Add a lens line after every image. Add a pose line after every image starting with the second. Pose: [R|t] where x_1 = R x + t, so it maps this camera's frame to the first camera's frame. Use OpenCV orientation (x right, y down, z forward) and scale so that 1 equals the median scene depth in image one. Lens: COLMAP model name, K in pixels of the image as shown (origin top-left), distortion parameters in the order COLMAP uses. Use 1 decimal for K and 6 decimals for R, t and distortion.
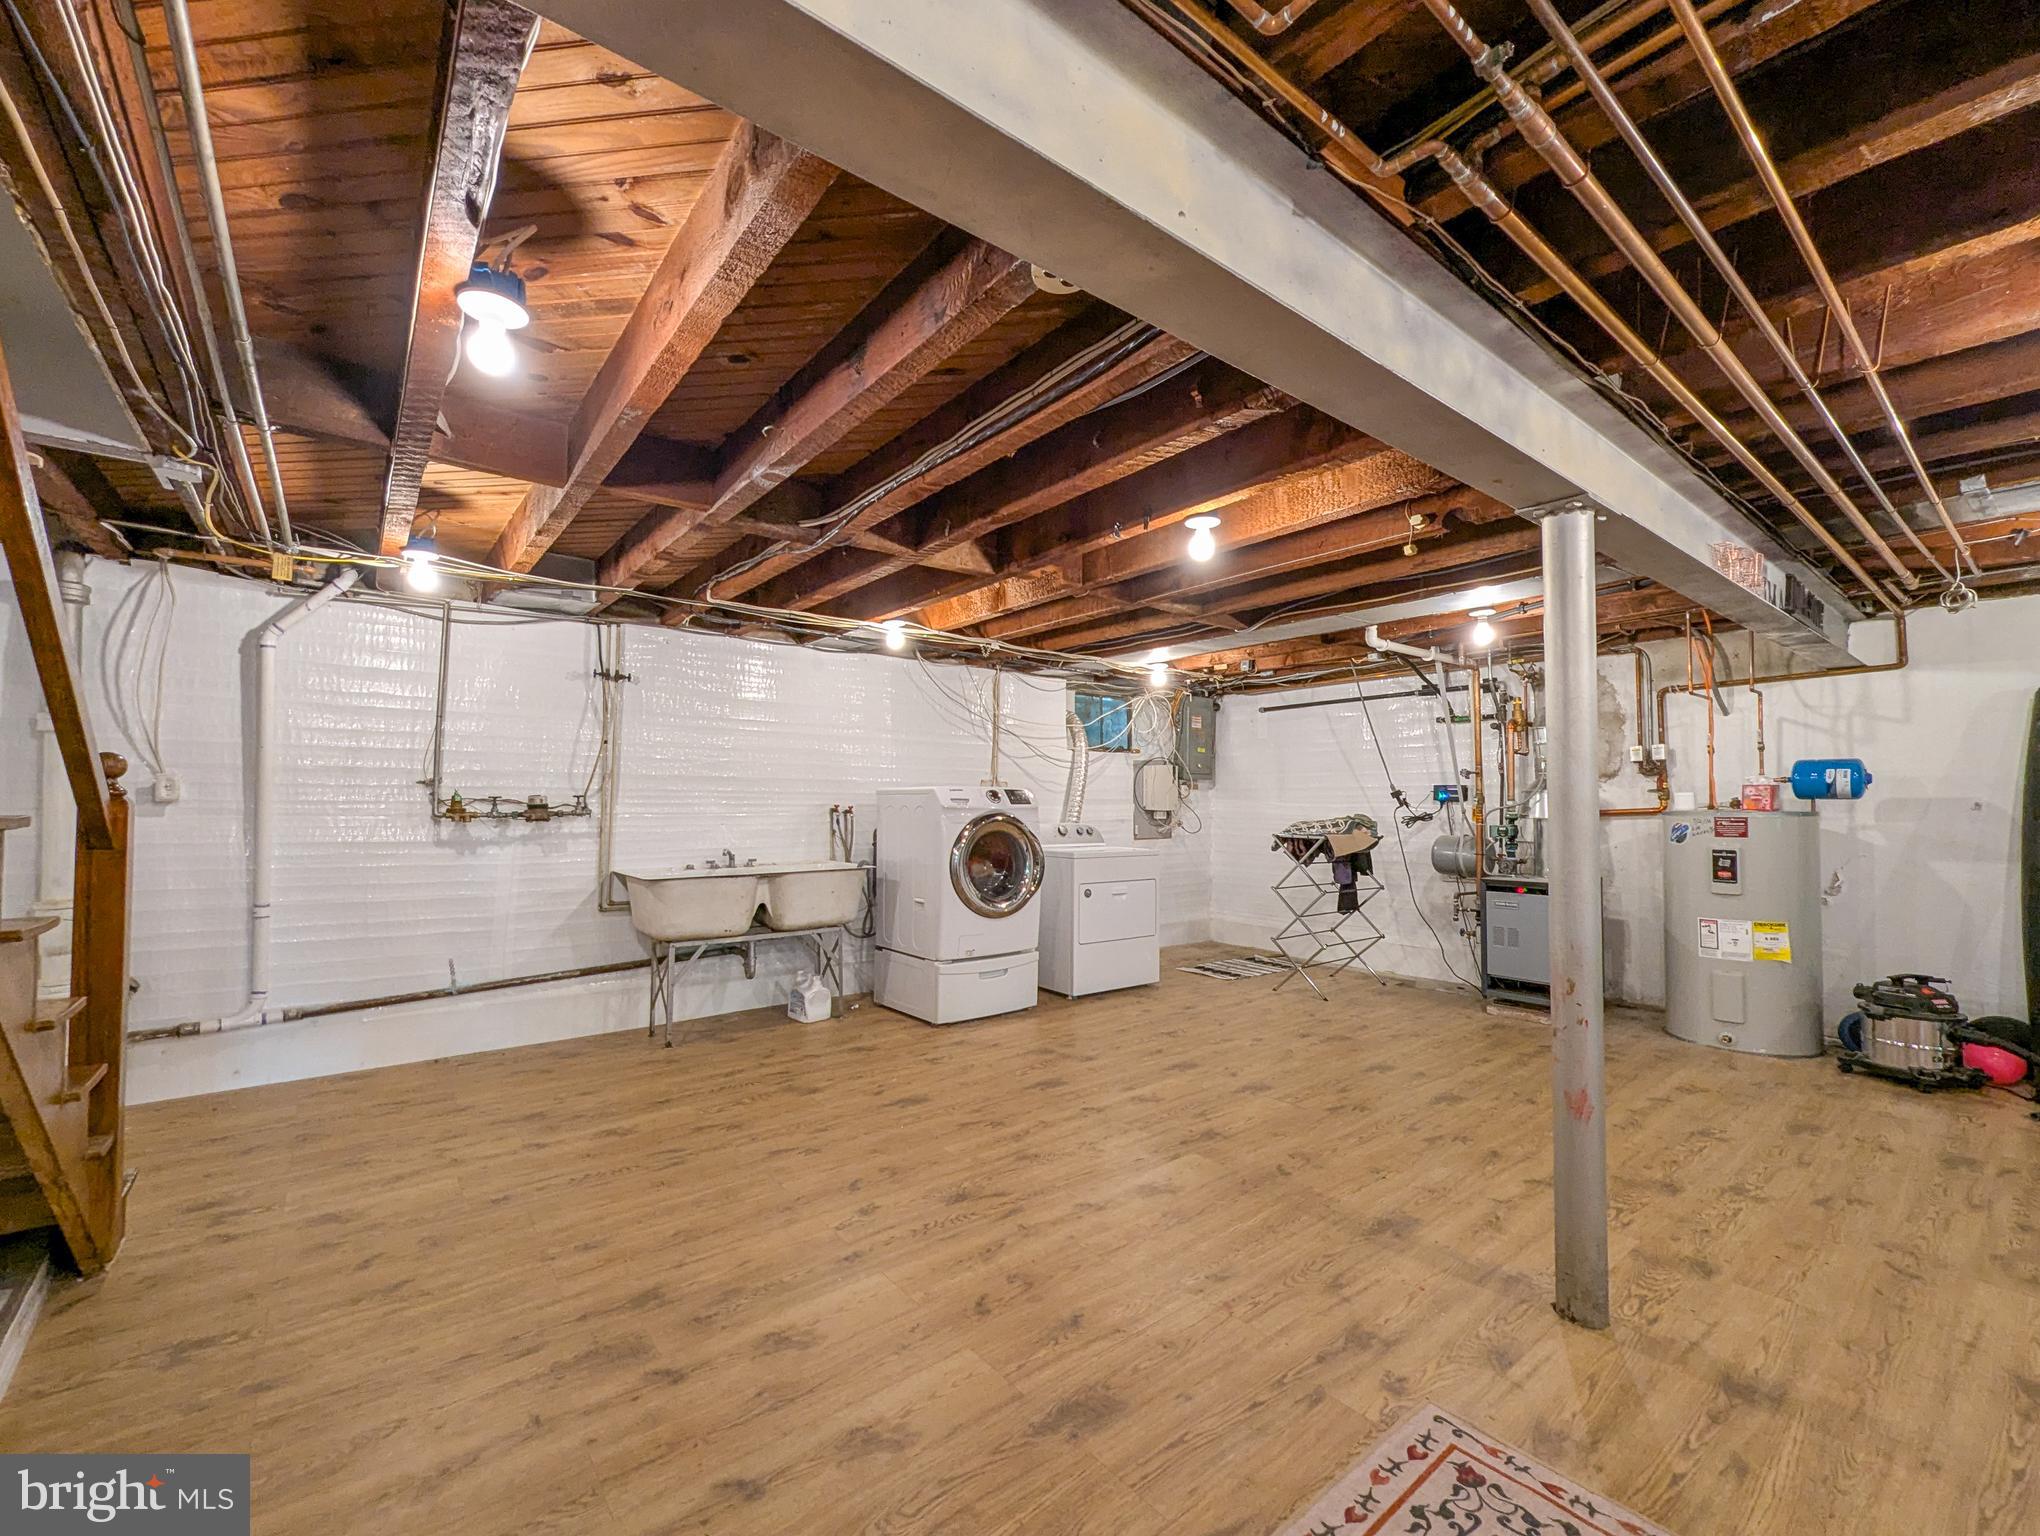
lens RADIAL K [[829.1, 0, 1026.4], [0, 829.1, 772.3], [0, 0, 1]] dist [-0.003076, 0.000269]
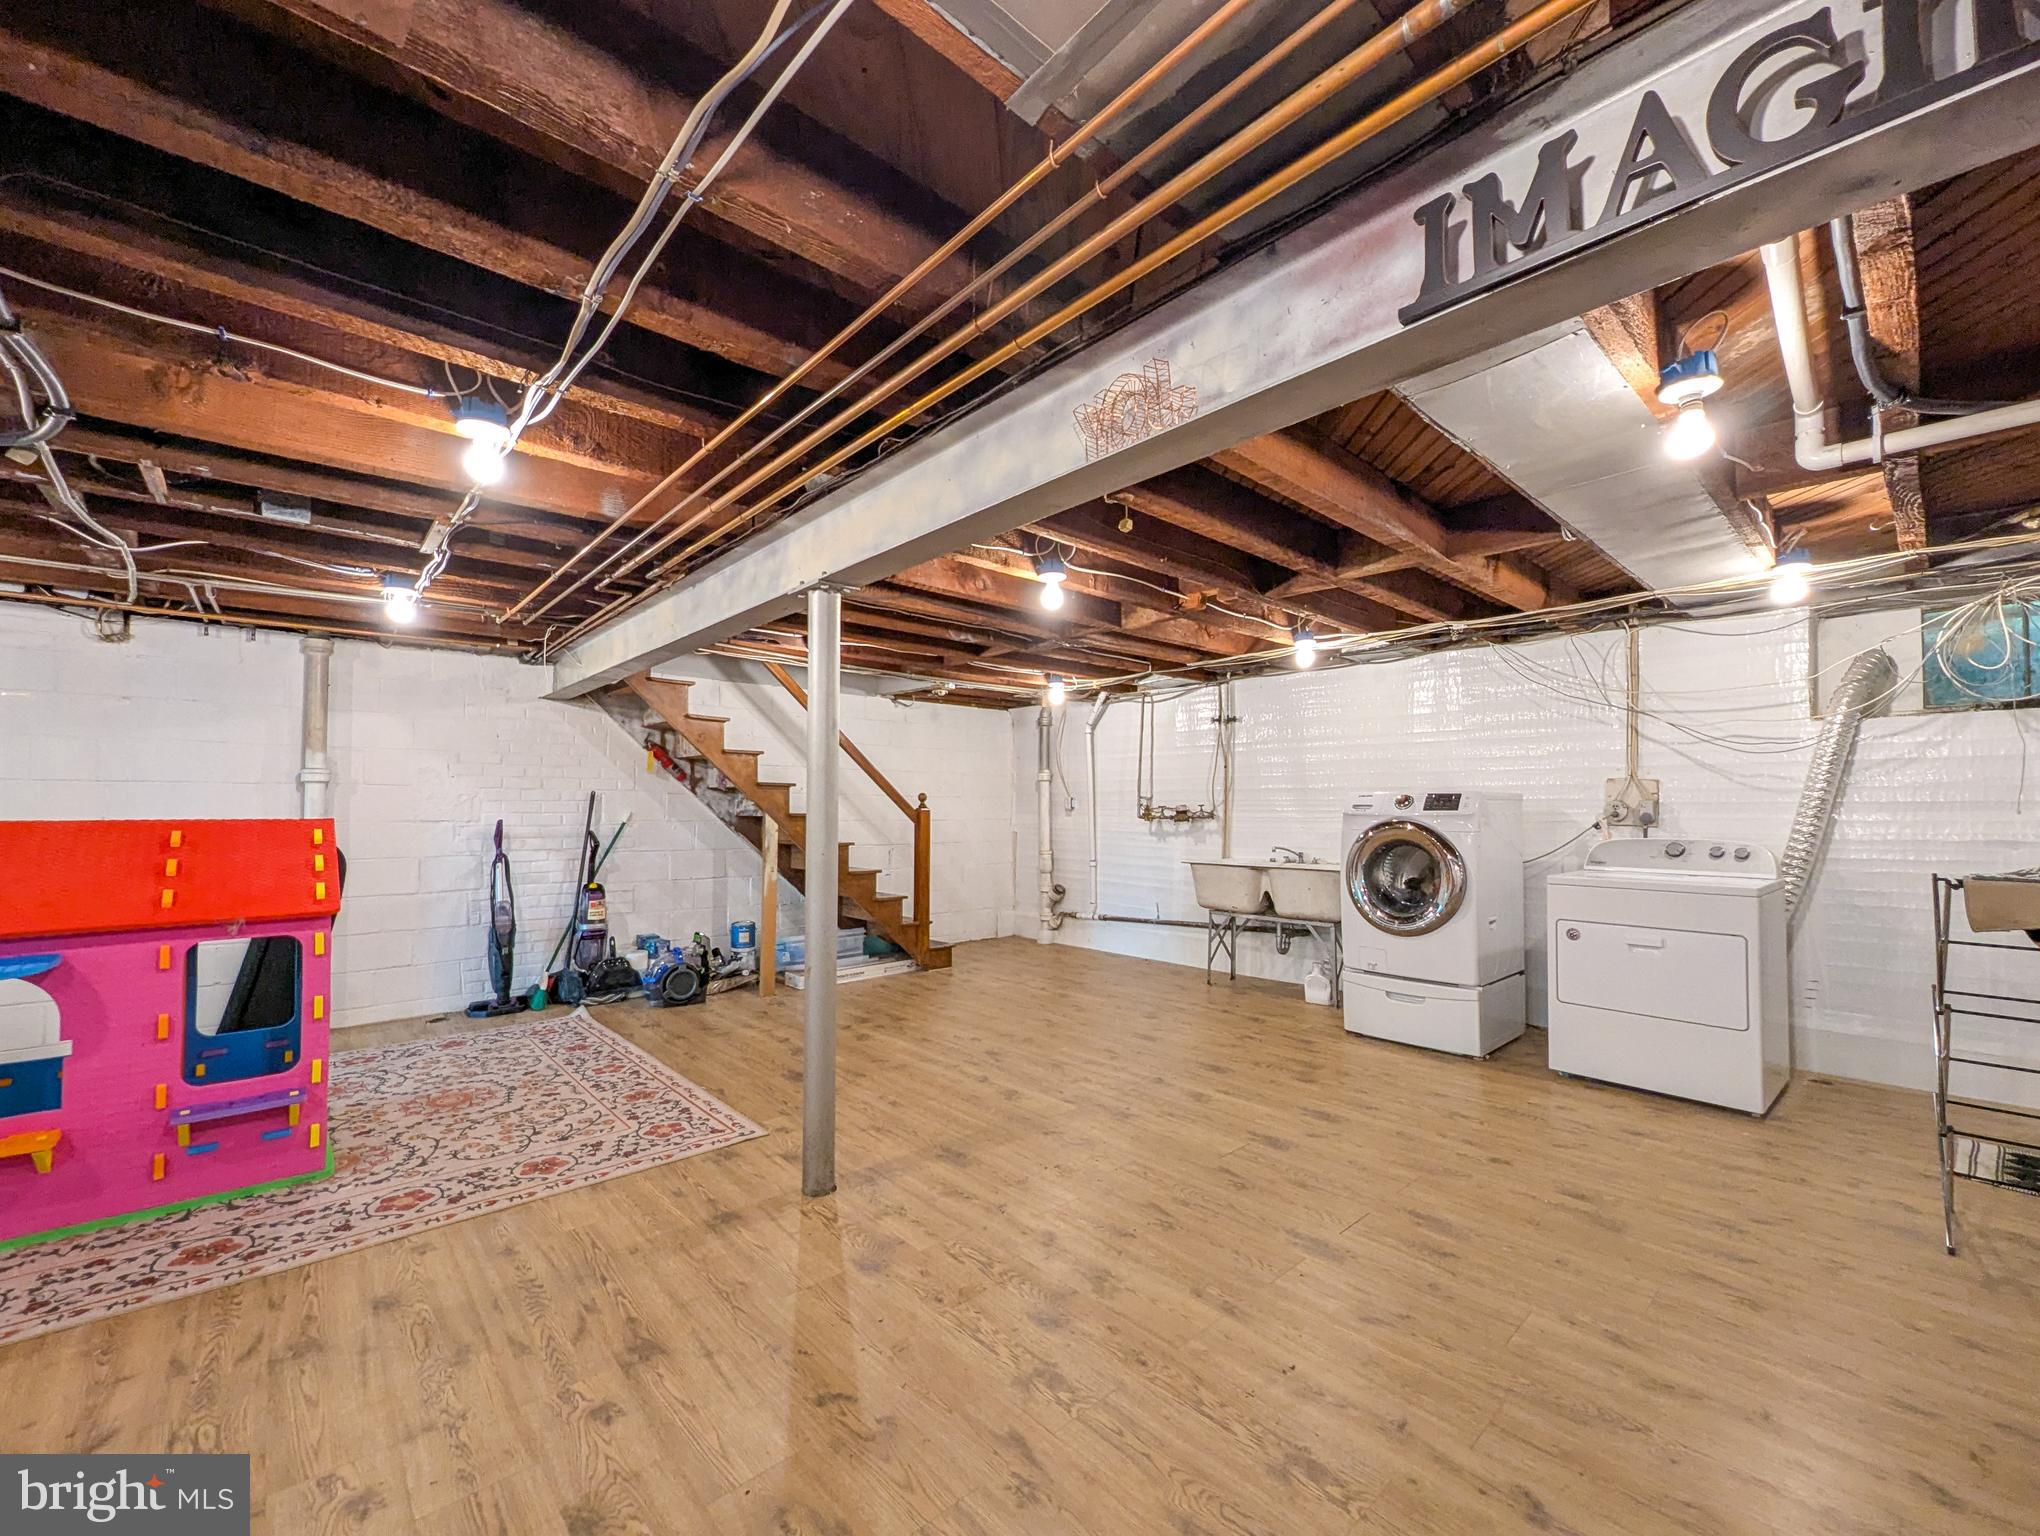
lens RADIAL K [[829.1, 0, 994.1], [0, 829.1, 764.3], [0, 0, 1]] dist [-0.003076, 0.000269]
pose [[0.053053, -0.055166, -0.997067, 0.969482], [0.037374, 0.997883, -0.053222, 0.022054], [0.997892, -0.034441, 0.055002, 0.577996]]
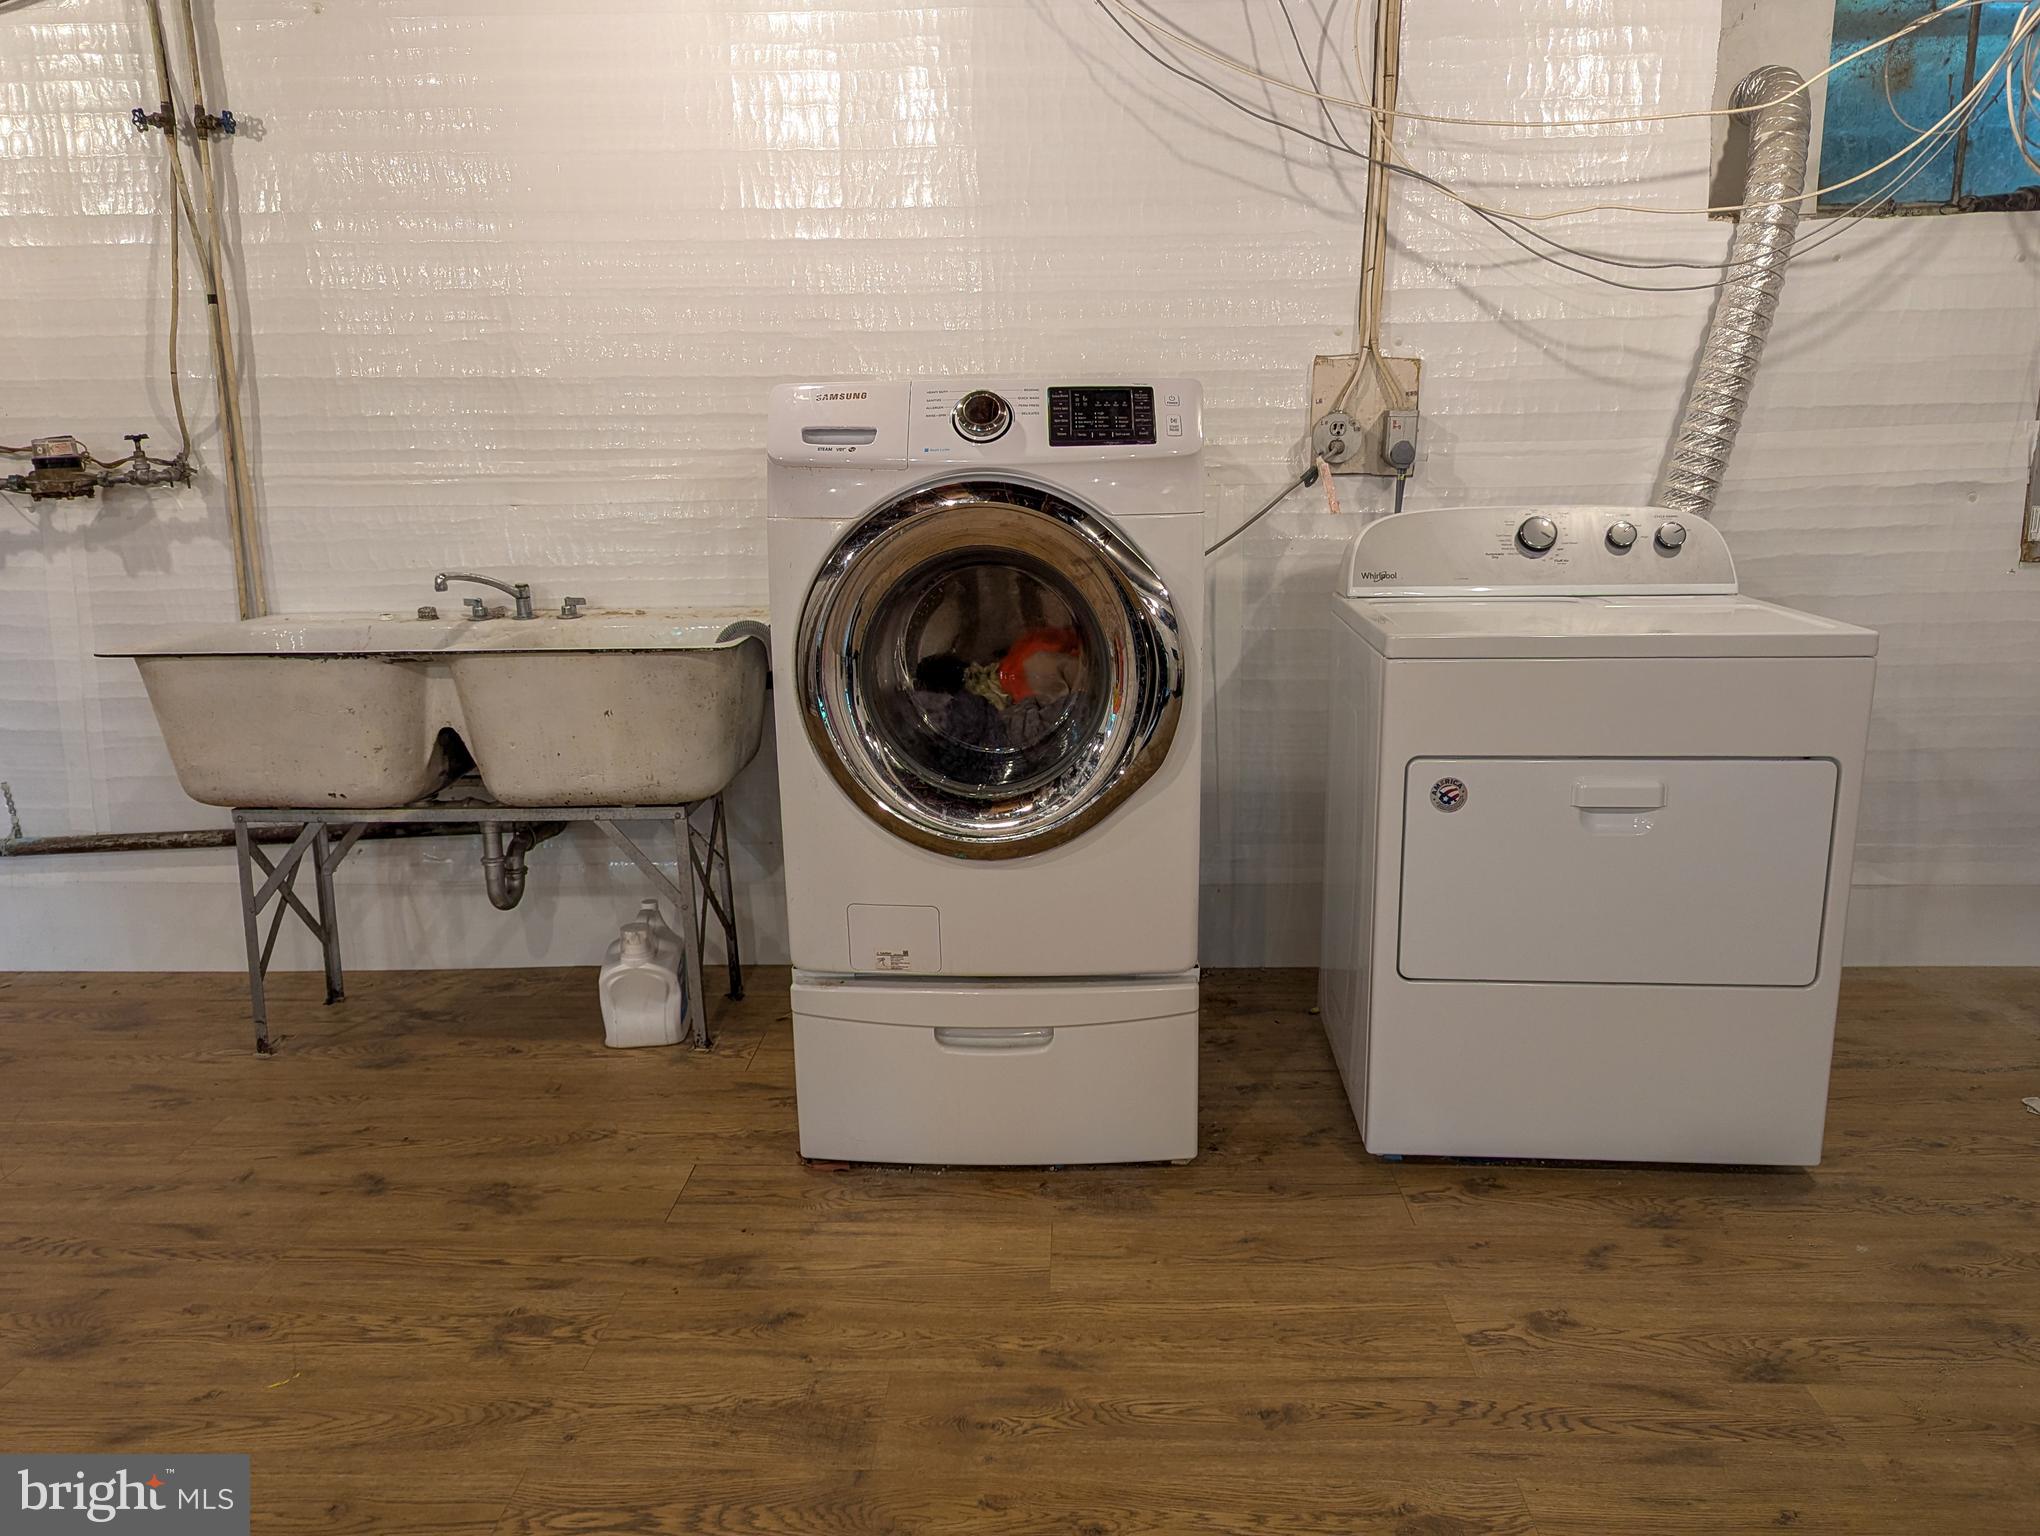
lens RADIAL K [[1460.4, 0, 1057.8], [0, 1460.4, 778.0], [0, 0, 1]] dist [0.029163, -0.017329]
pose [[0.771088, 0.130901, -0.623128, 0.327162], [0.041786, 0.966126, 0.254664, 0.026259], [0.635356, -0.222407, 0.739498, 0.739298]]
